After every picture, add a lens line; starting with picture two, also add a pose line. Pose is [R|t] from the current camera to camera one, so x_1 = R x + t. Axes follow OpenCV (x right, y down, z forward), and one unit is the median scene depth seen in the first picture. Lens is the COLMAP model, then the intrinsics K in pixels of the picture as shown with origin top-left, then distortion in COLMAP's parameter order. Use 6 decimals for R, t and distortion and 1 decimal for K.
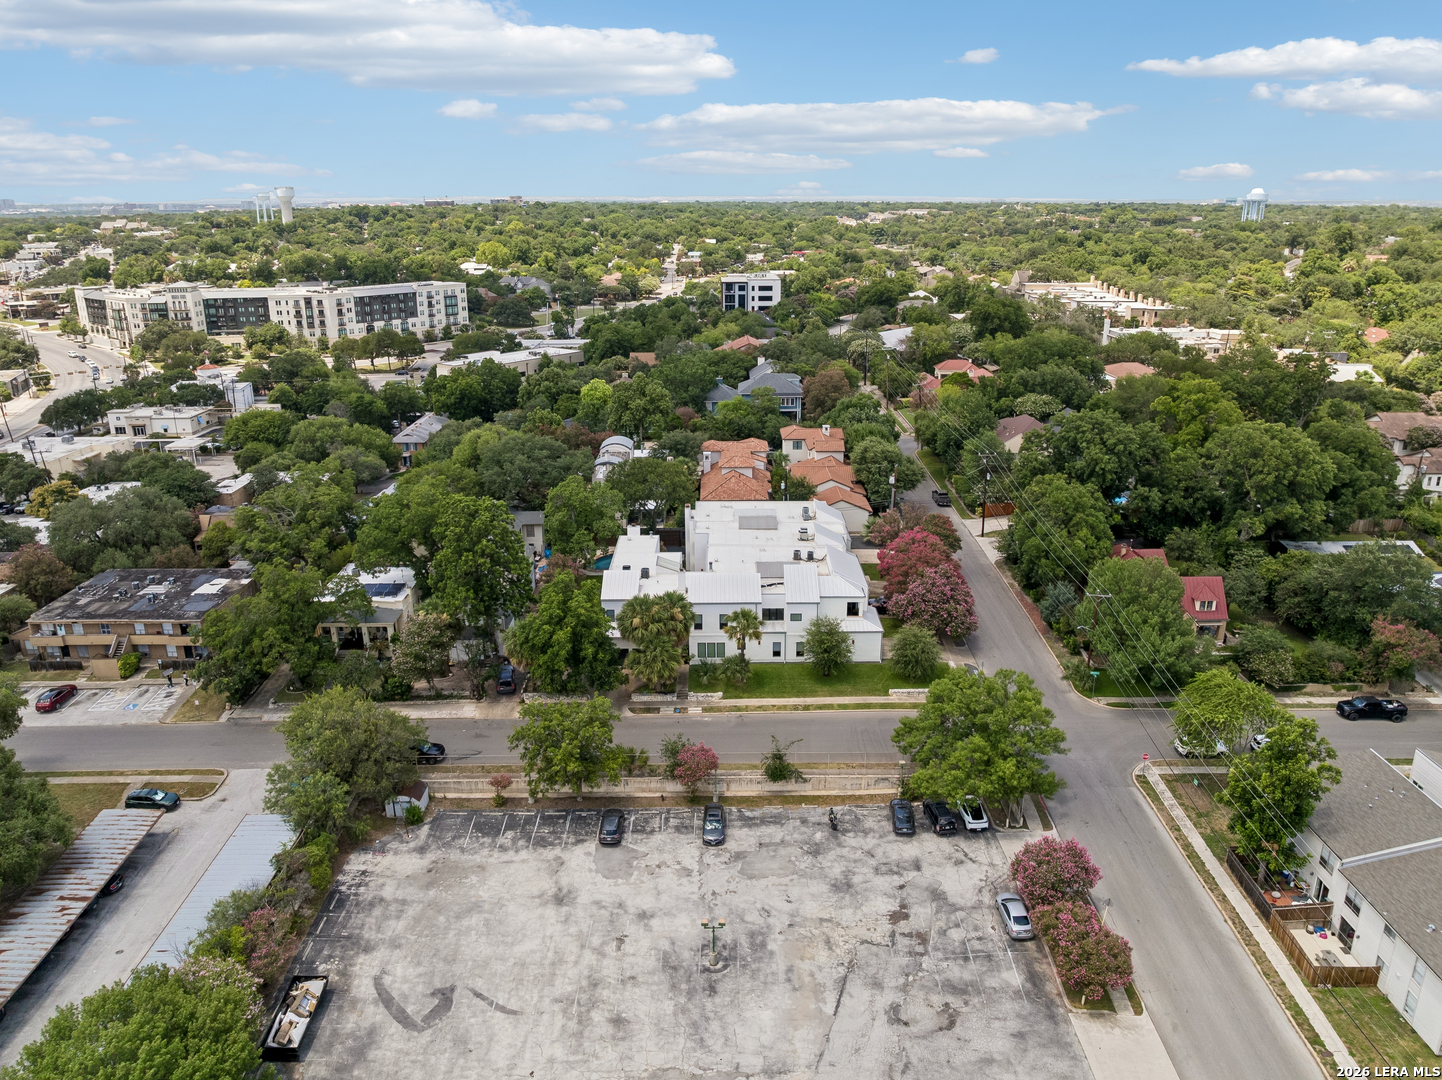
lens RADIAL K [[1015.7, 0, 721.0], [0, 1015.7, 540.0], [0, 0, 1]] dist [-0.033600, -0.006237]
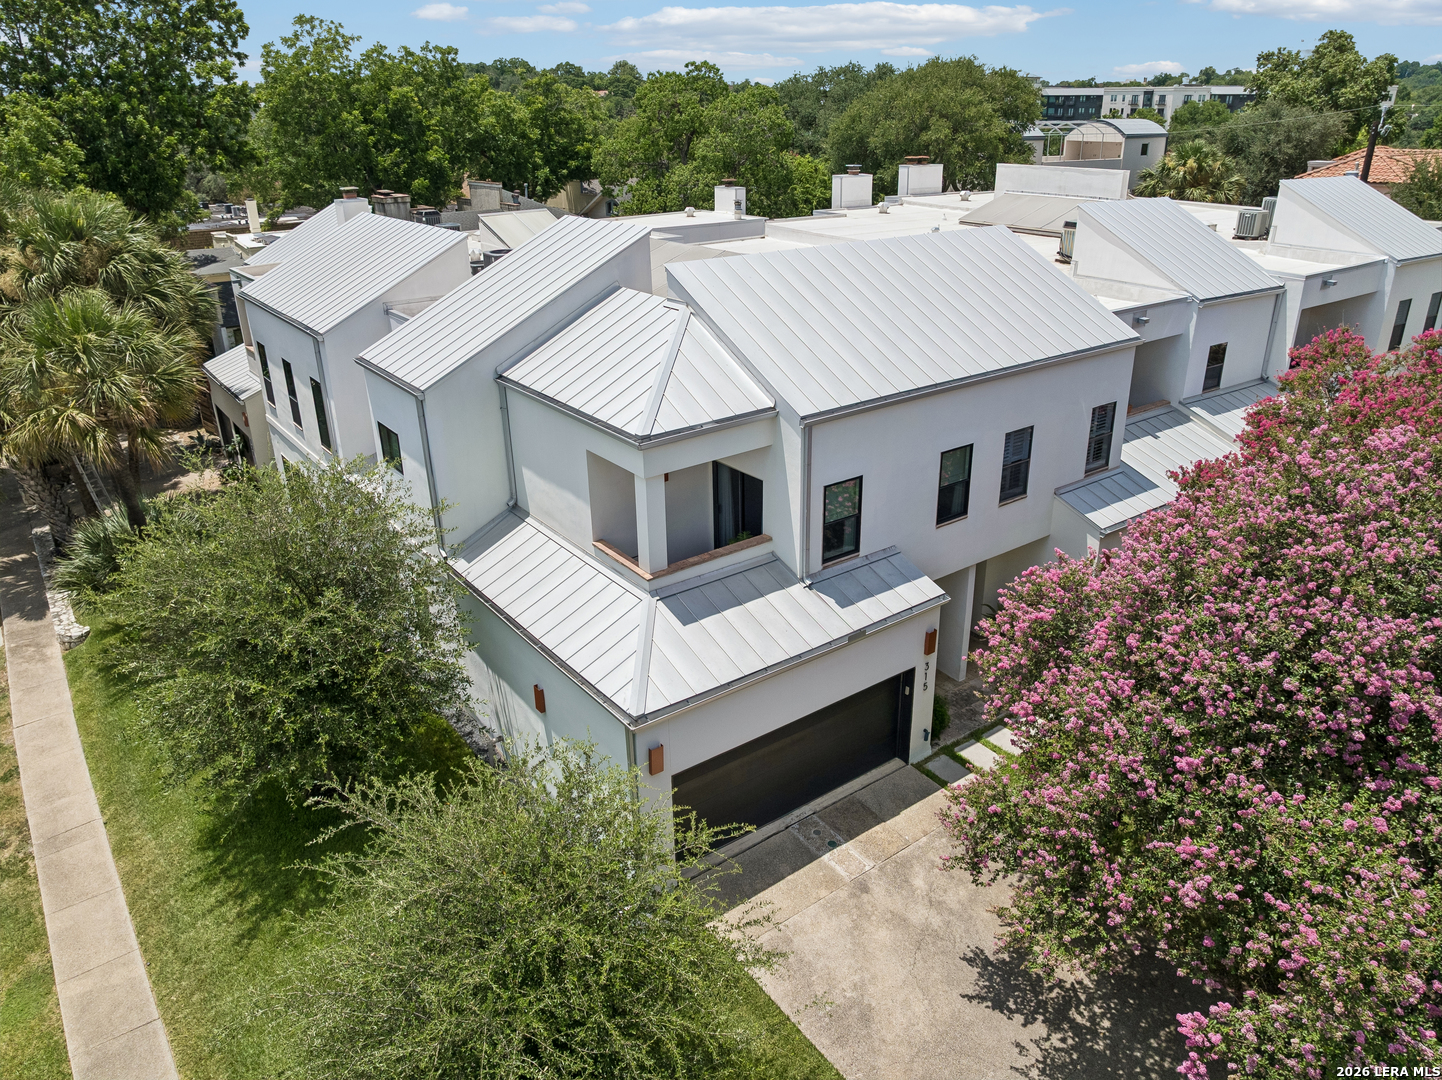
lens RADIAL K [[999.9, 0, 721.0], [0, 999.9, 540.0], [0, 0, 1]] dist [-0.040589, 0.008048]
pose [[0.591606, 0.321276, -0.739449, 0.071973], [-0.249112, 0.945135, 0.211337, 0.010892], [0.766776, 0.059177, 0.639181, 0.268971]]
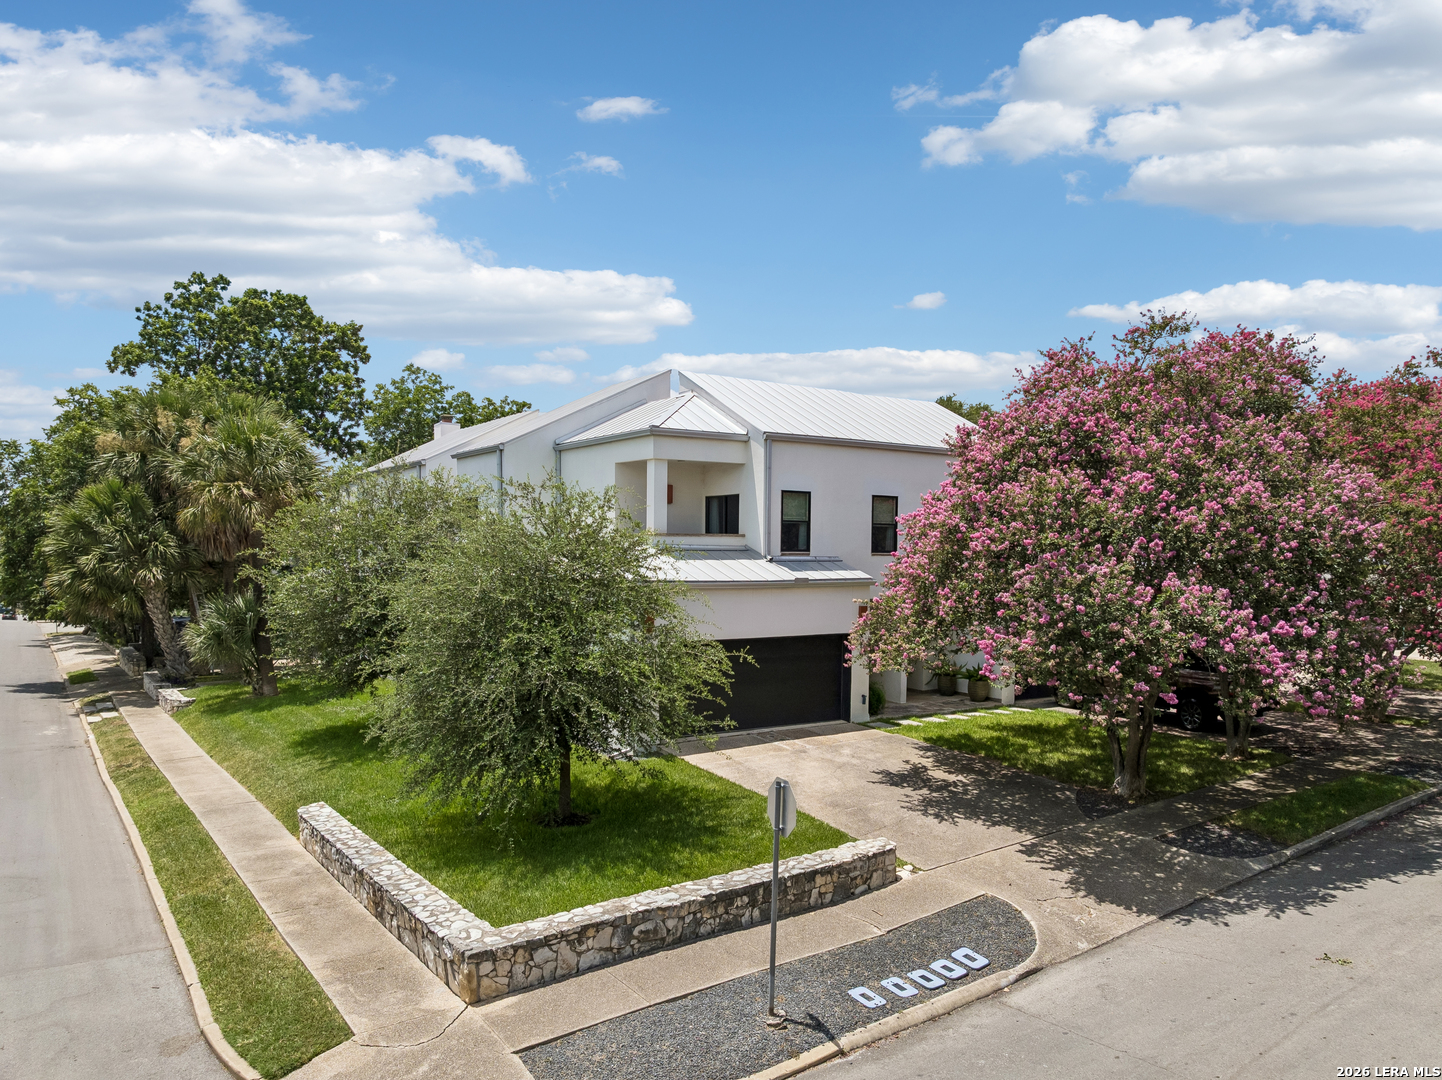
lens RADIAL K [[1033.9, 0, 734.7], [0, 1033.9, 645.6], [0, 0, 1]] dist [-0.042573, -0.001308]
pose [[0.567359, 0.080931, -0.819484, 0.093568], [-0.279275, 0.955091, -0.099029, 0.033923], [0.774667, 0.285046, 0.564482, 0.264748]]
